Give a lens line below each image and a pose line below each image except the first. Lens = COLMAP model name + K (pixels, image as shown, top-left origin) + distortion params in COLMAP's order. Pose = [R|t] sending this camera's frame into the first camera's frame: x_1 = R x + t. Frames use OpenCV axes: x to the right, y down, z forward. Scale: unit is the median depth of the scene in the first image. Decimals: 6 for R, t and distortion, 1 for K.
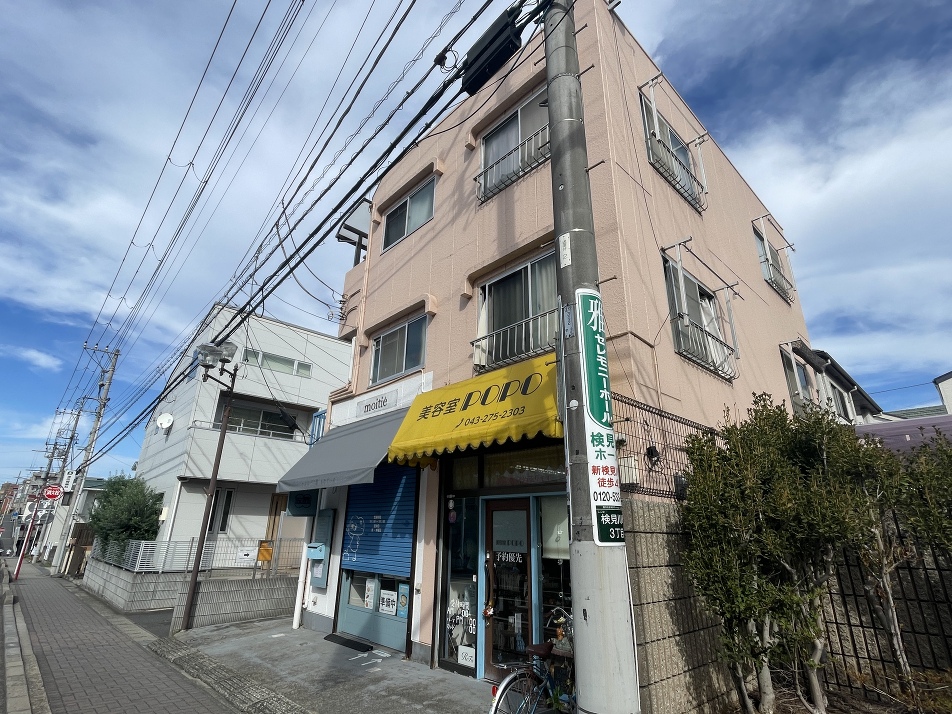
lens RADIAL K [[478.7, 0, 475.1], [0, 478.7, 359.4], [0, 0, 1]] dist [-0.000176, 0.000302]
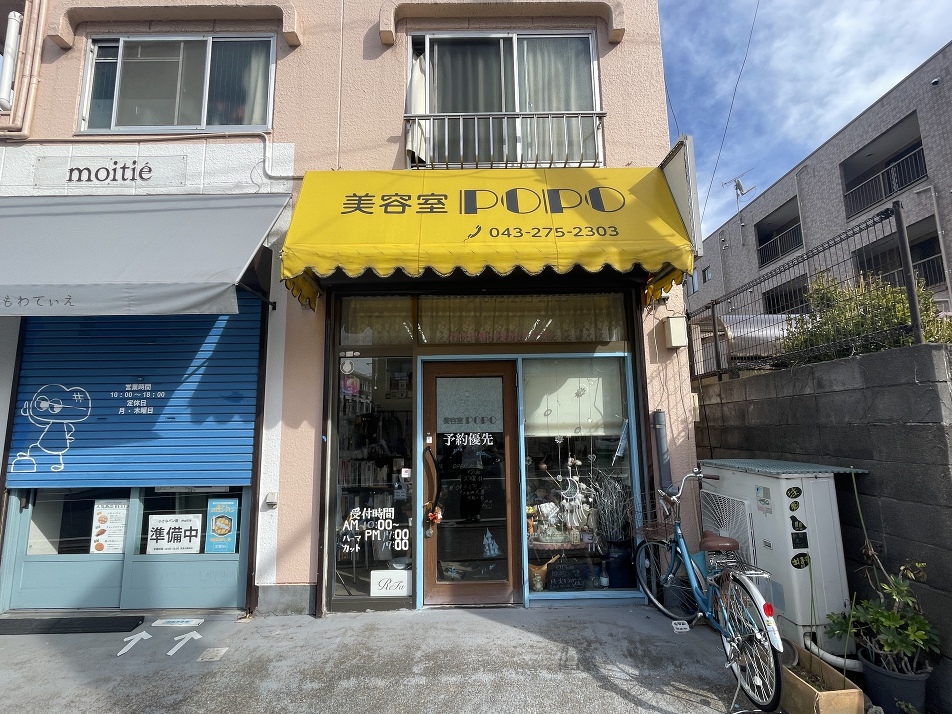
lens RADIAL K [[478.7, 0, 475.2], [0, 478.7, 355.5], [0, 0, 1]] dist [-0.000176, 0.000302]
pose [[0.682417, 0.080955, 0.726466, -0.362848], [-0.223904, 0.969225, 0.102321, 0.176257], [-0.695826, -0.232485, 0.679542, 0.436277]]
